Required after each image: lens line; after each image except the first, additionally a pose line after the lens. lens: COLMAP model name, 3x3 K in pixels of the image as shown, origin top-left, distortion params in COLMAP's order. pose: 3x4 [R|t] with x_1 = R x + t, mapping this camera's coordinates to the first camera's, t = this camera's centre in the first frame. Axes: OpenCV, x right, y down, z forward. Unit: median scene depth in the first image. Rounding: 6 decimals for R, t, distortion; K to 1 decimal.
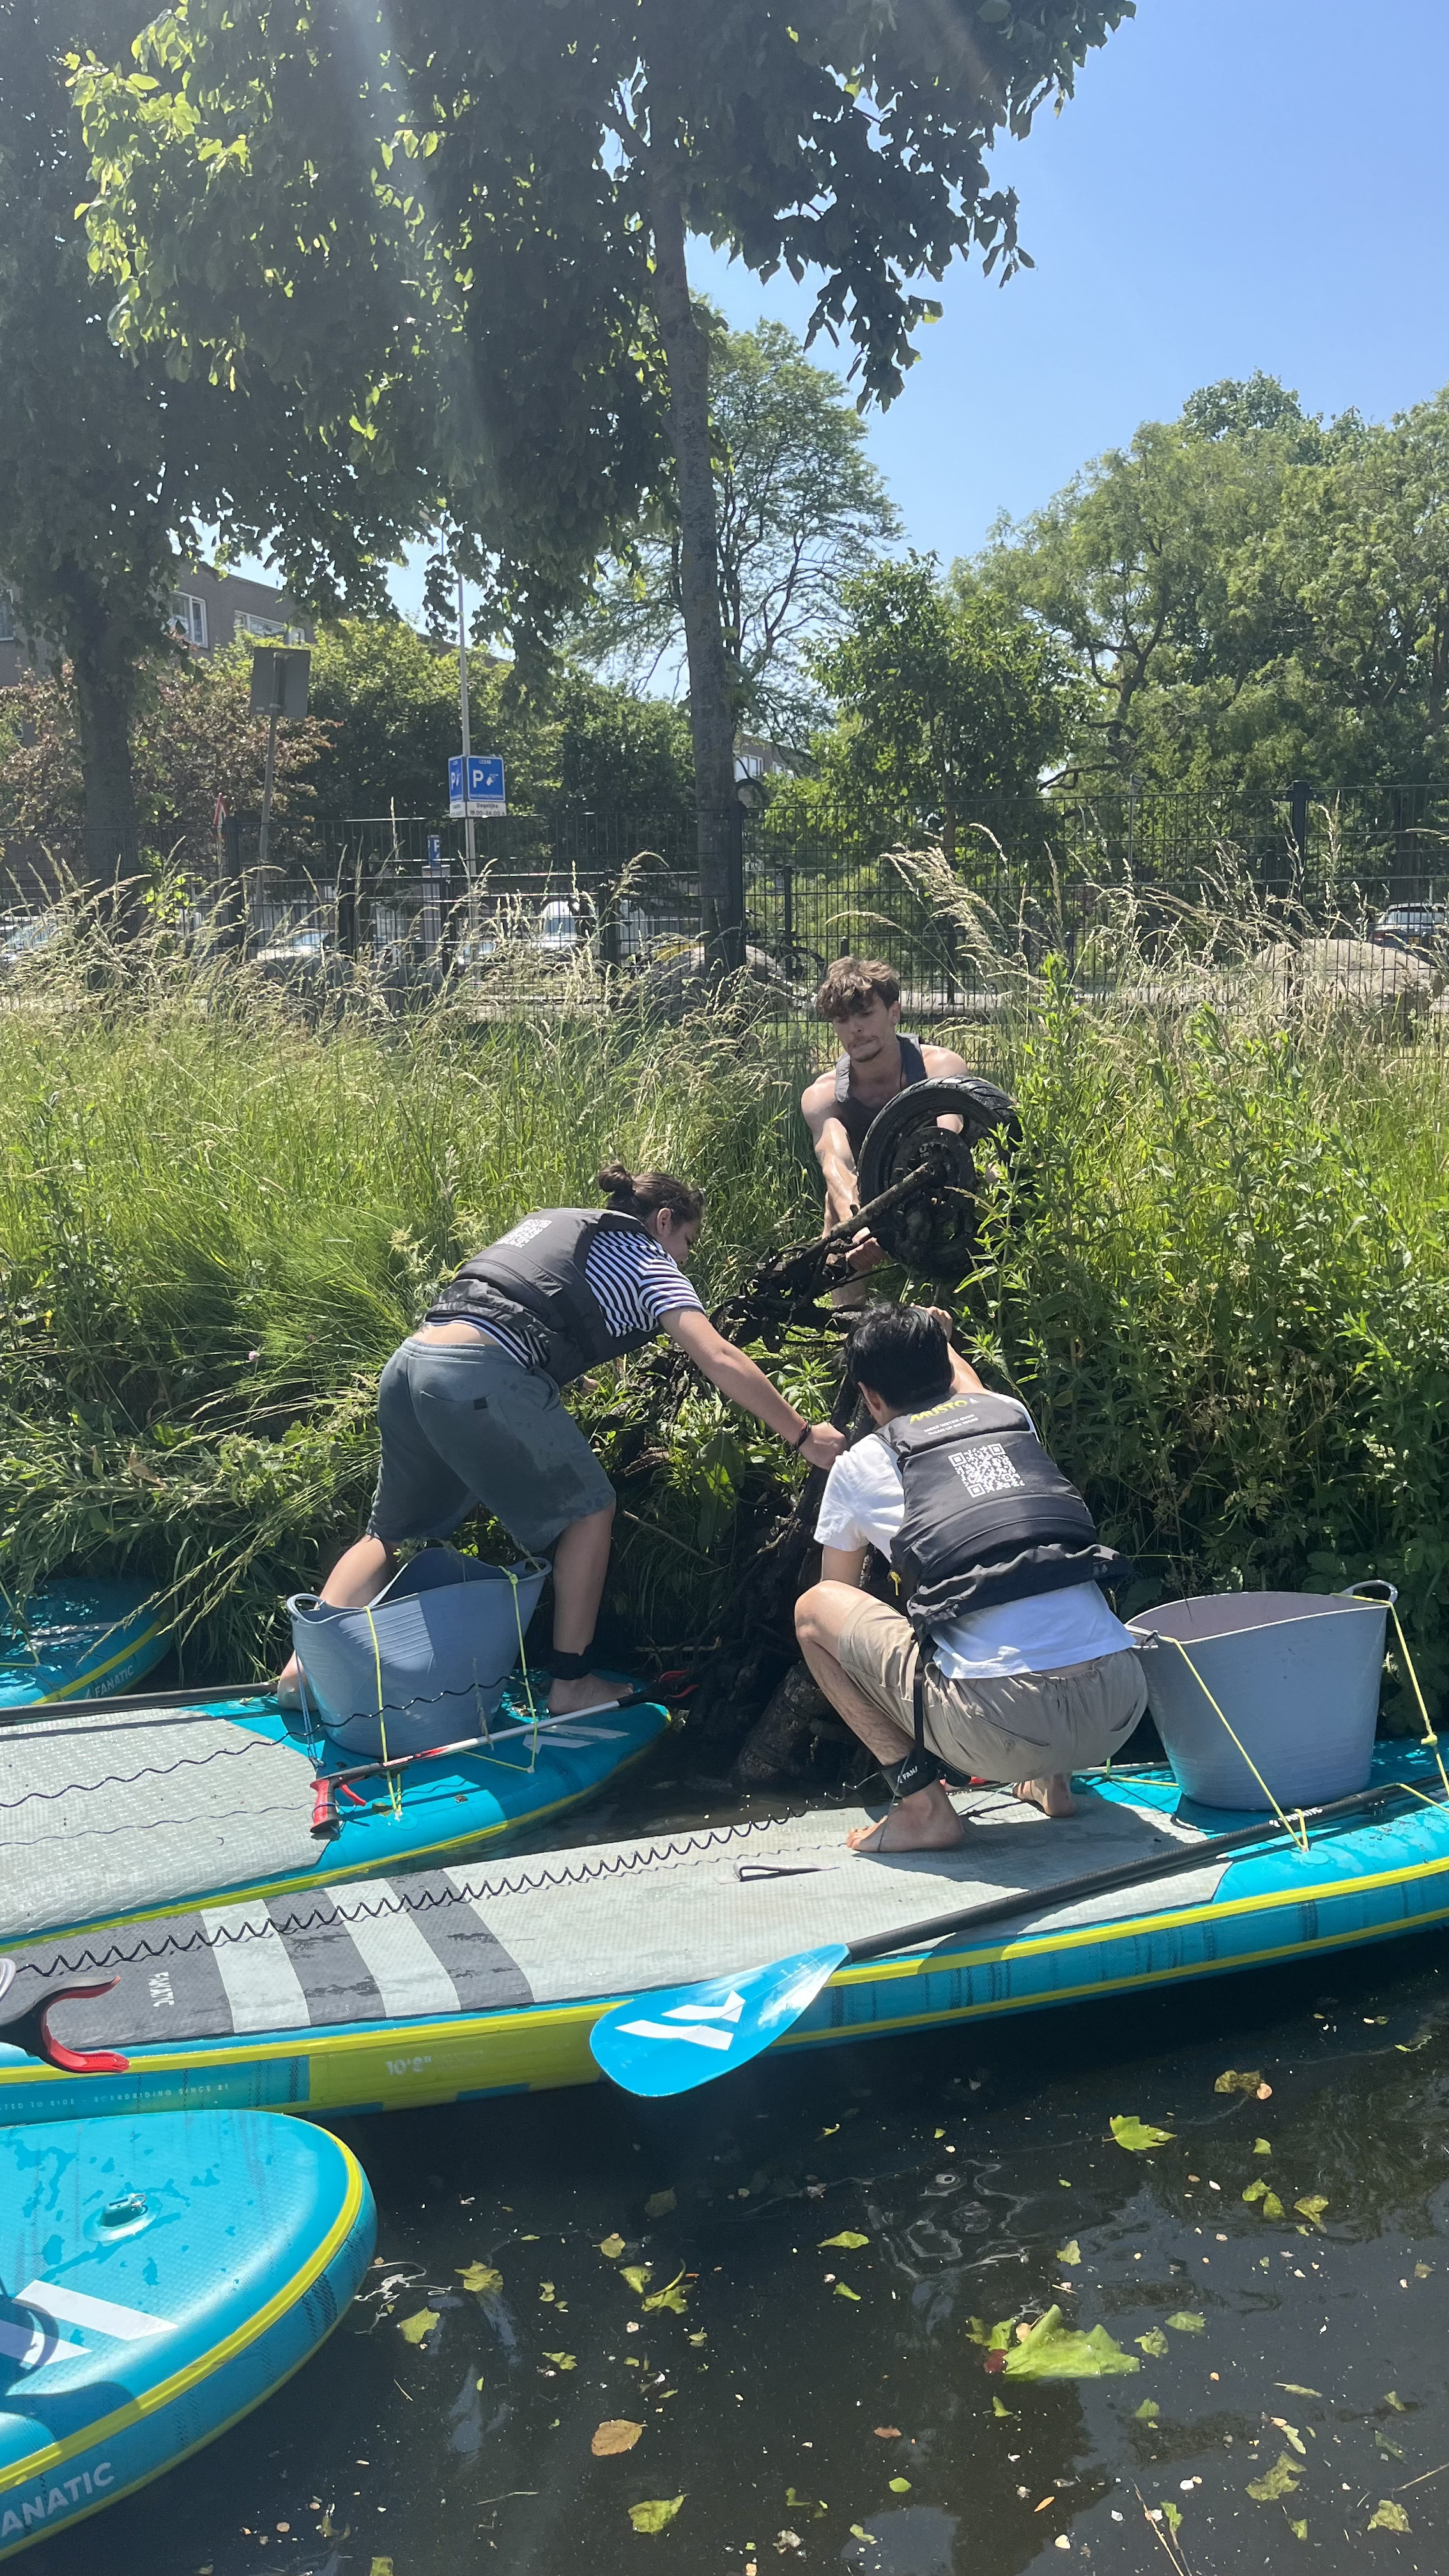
lens RADIAL K [[1962.7, 0, 724.5], [0, 1962.7, 1288.0], [0, 0, 1]] dist [0.042061, -0.097547]
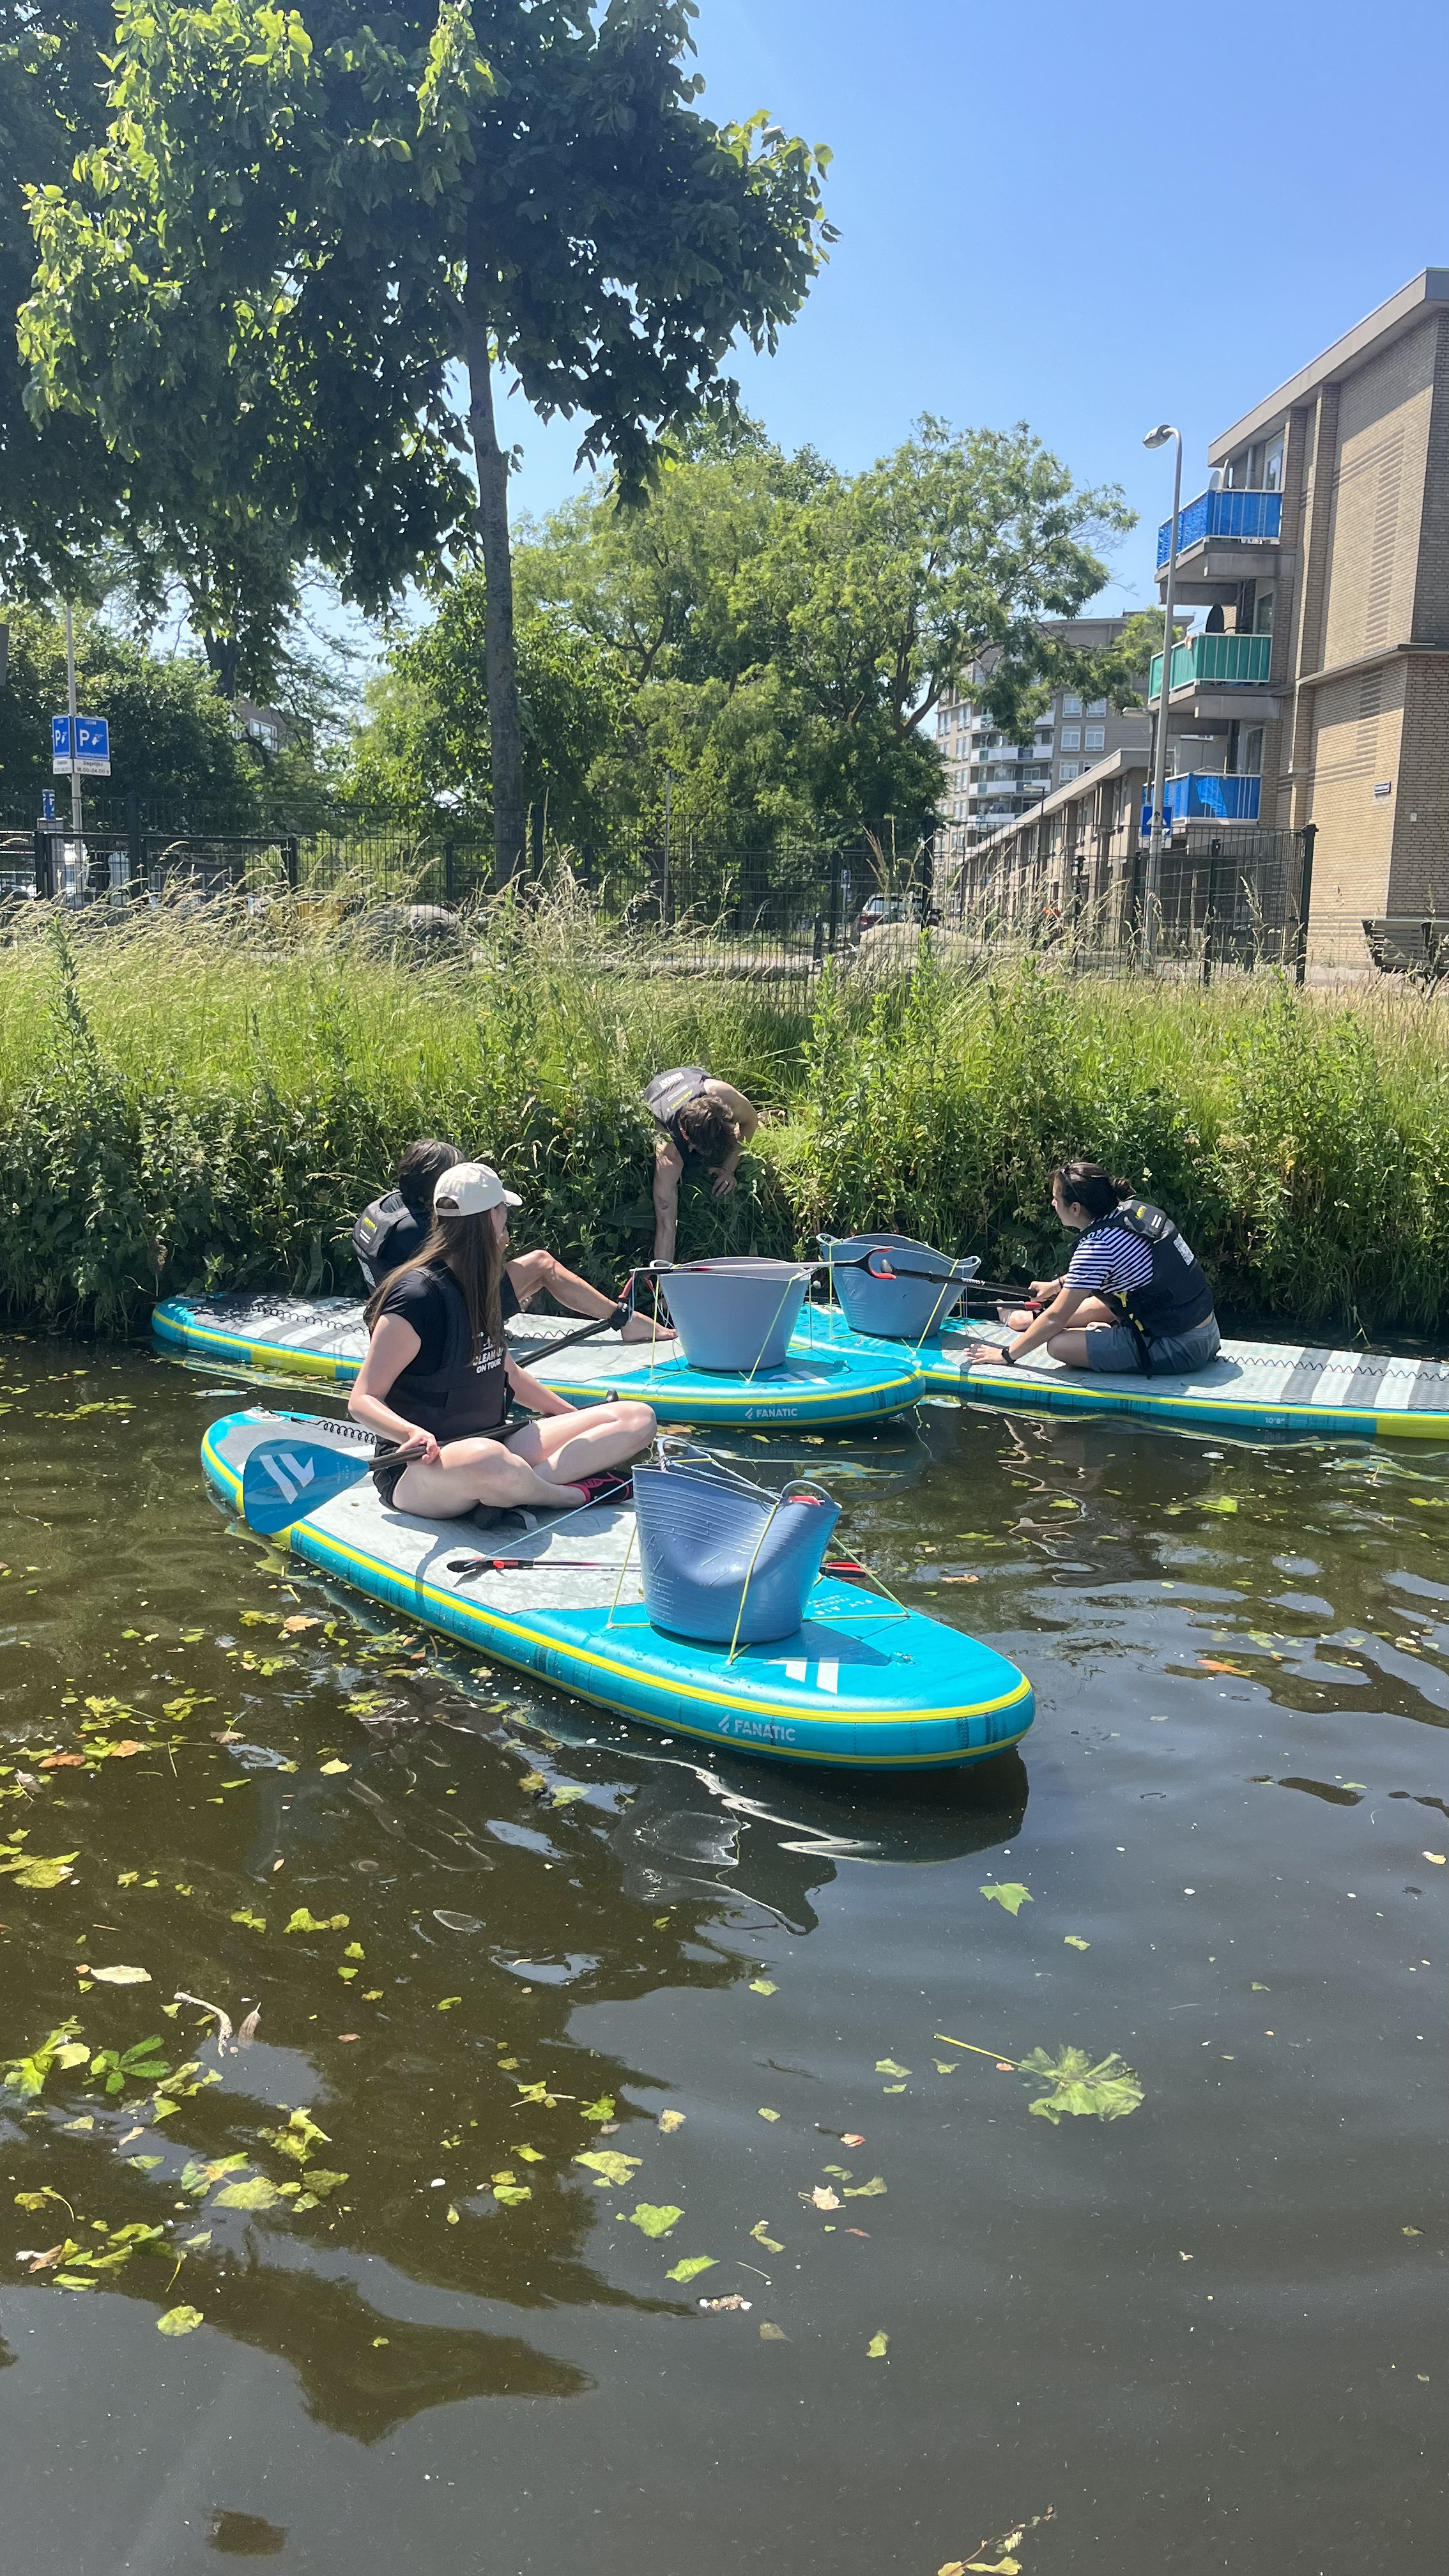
lens RADIAL K [[1955.9, 0, 724.5], [0, 1955.9, 1288.0], [0, 0, 1]] dist [0.033003, -0.038910]
pose [[0.961249, -0.013024, 0.275372, -0.105332], [0.008330, 0.999800, 0.018209, 0.027468], [-0.275554, -0.015210, 0.961165, -0.148782]]
